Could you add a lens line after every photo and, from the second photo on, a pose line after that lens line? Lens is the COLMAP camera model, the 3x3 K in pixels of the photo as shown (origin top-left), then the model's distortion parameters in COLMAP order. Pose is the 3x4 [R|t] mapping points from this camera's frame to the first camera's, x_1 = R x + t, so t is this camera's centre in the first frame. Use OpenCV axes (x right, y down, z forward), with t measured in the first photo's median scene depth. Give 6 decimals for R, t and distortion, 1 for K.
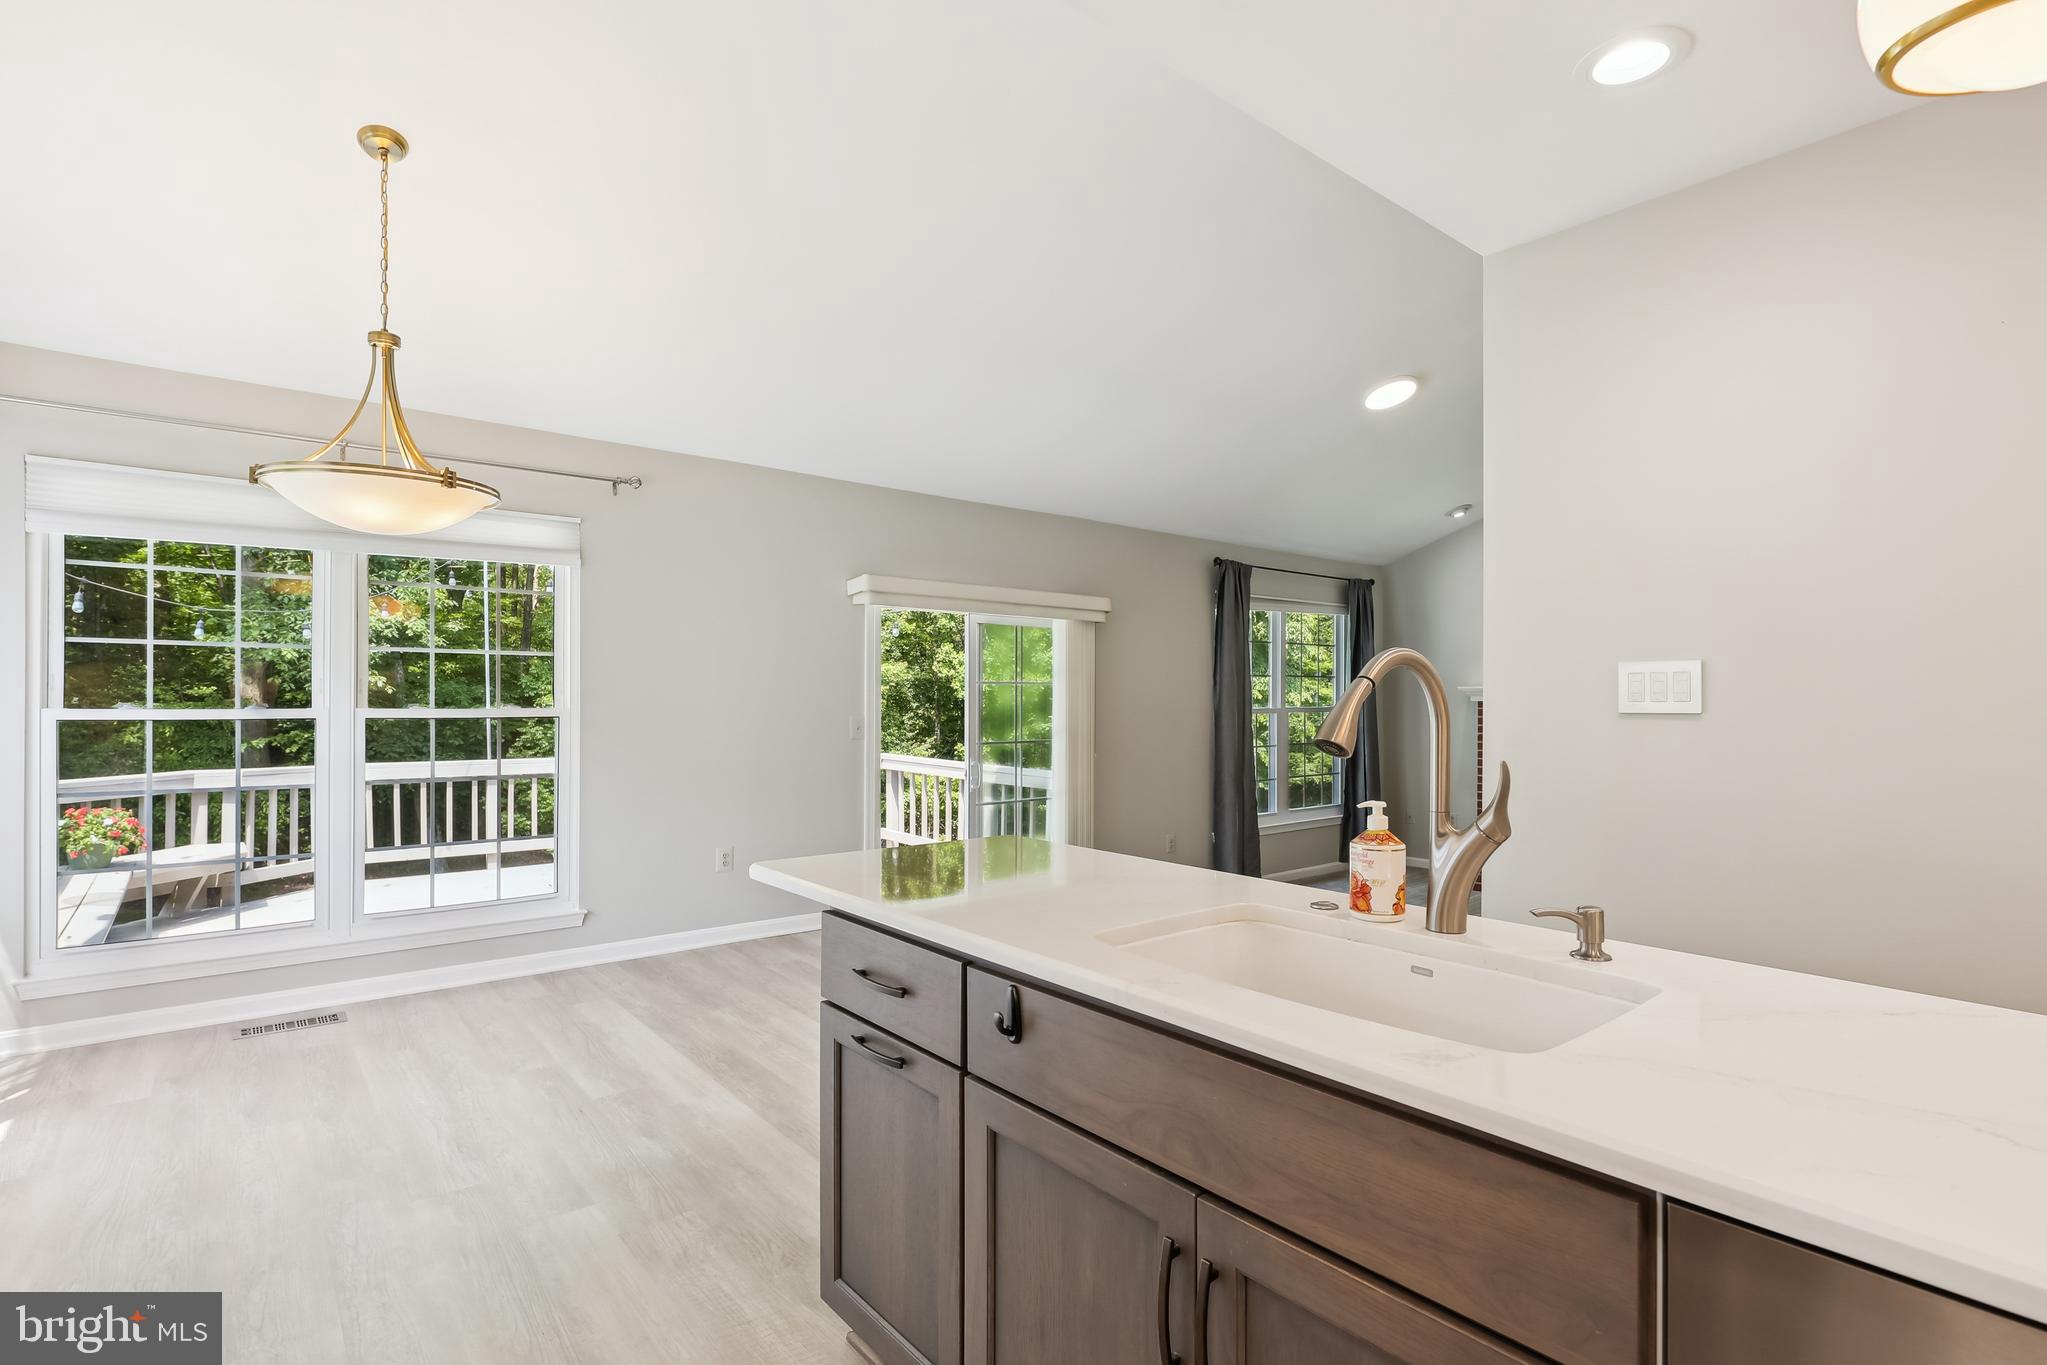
lens RADIAL K [[984.8, 0, 1036.4], [0, 984.8, 690.6], [0, 0, 1]] dist [0.004573, 0.000351]
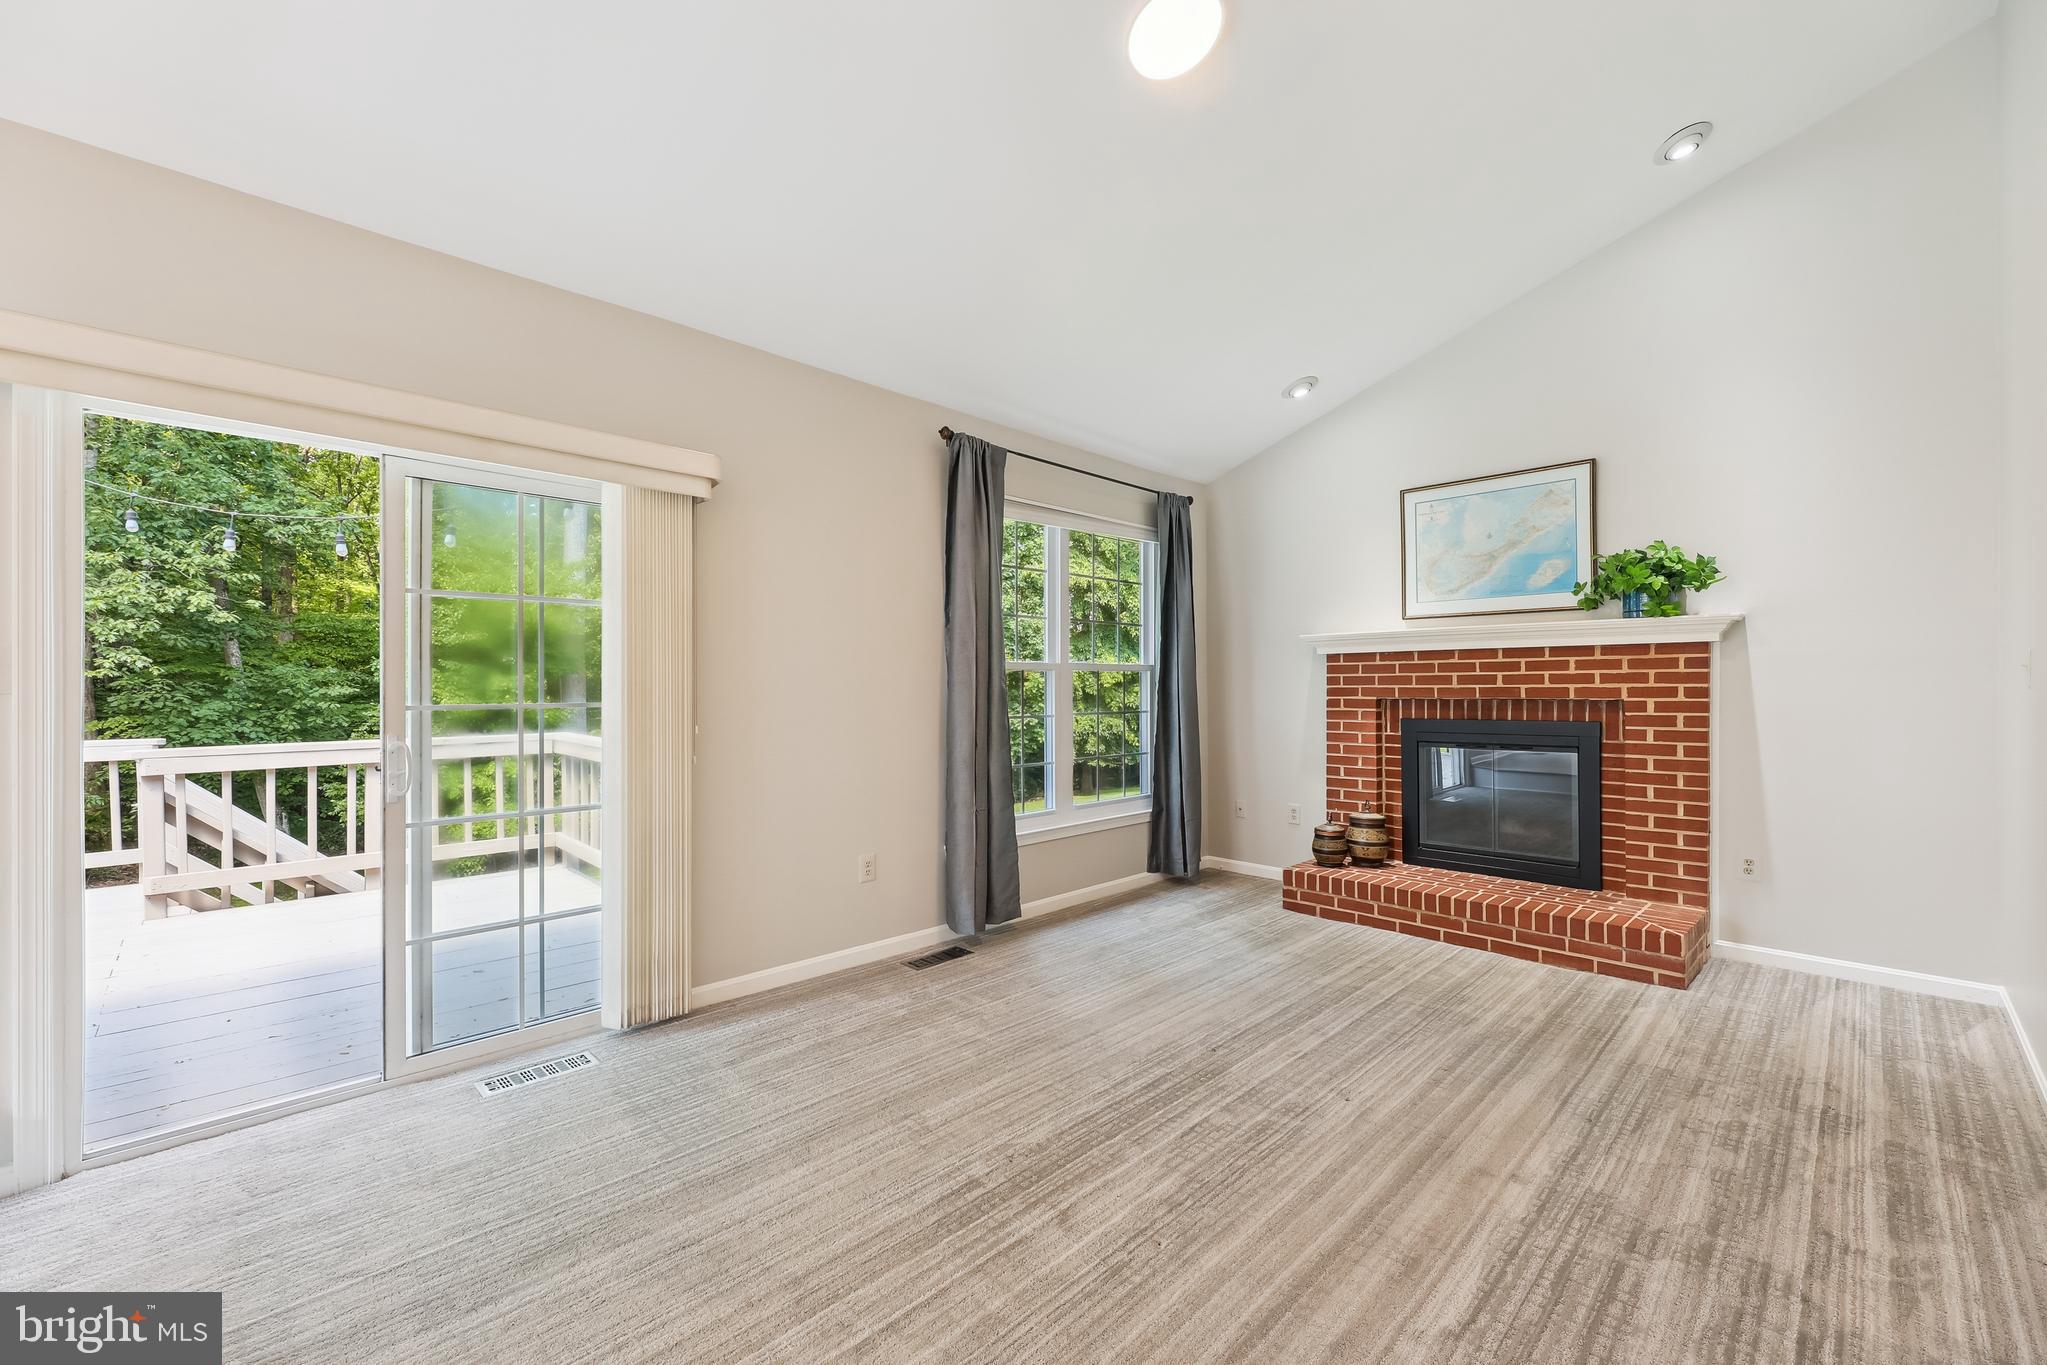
lens RADIAL K [[823.1, 0, 1026.3], [0, 823.1, 685.0], [0, 0, 1]] dist [0.001281, 0.000398]
pose [[0.996810, -0.004229, 0.079703, 0.183255], [0.004298, 0.999991, -0.000696, 0.035726], [-0.079699, 0.001036, 0.996818, 0.424341]]
